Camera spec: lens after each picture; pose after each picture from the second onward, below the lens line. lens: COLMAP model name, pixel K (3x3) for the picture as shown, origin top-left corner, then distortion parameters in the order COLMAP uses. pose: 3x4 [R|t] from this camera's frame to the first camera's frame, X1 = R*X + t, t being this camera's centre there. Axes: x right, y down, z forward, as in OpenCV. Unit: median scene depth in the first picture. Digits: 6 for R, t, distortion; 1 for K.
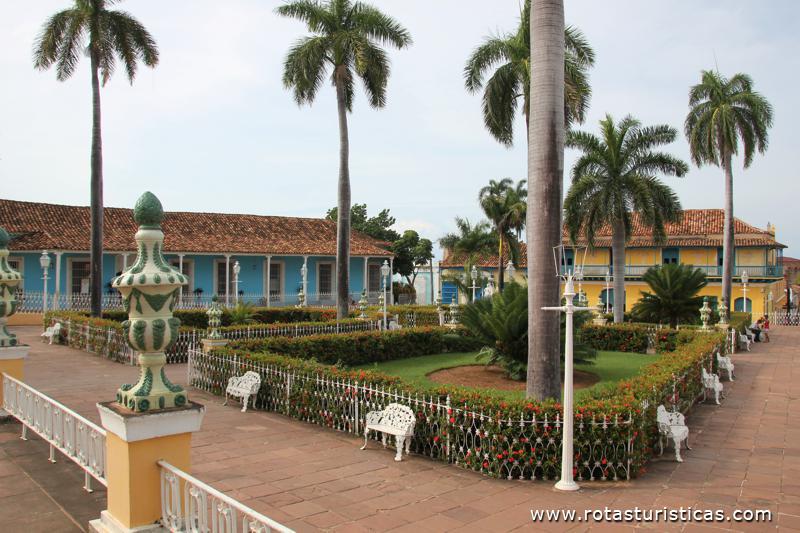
lens RADIAL K [[725.3, 0, 400.0], [0, 725.3, 266.5], [0, 0, 1]] dist [0.000033, 0.016971]
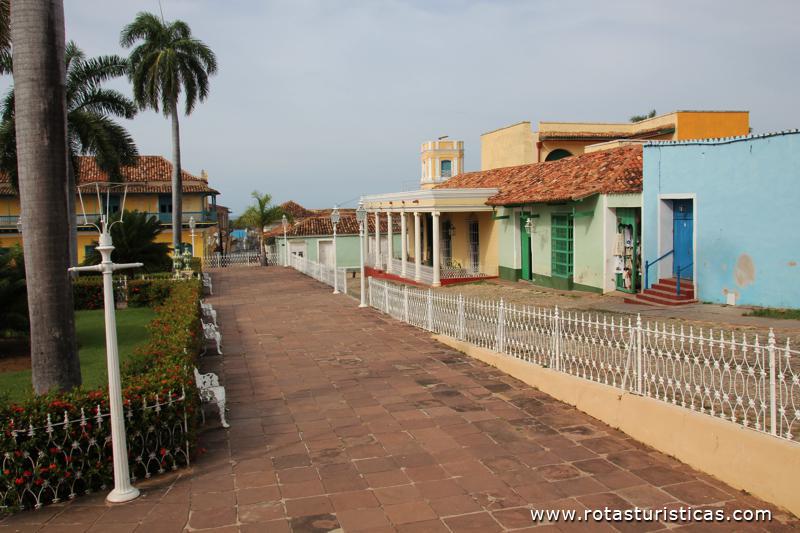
lens RADIAL K [[703.6, 0, 400.0], [0, 703.6, 266.5], [0, 0, 1]] dist [-0.147166, 0.189514]
pose [[0.691231, -0.075274, 0.718703, -0.062808], [0.023097, 0.996353, 0.082140, 0.005098], [-0.722265, -0.040178, 0.690449, 0.245973]]
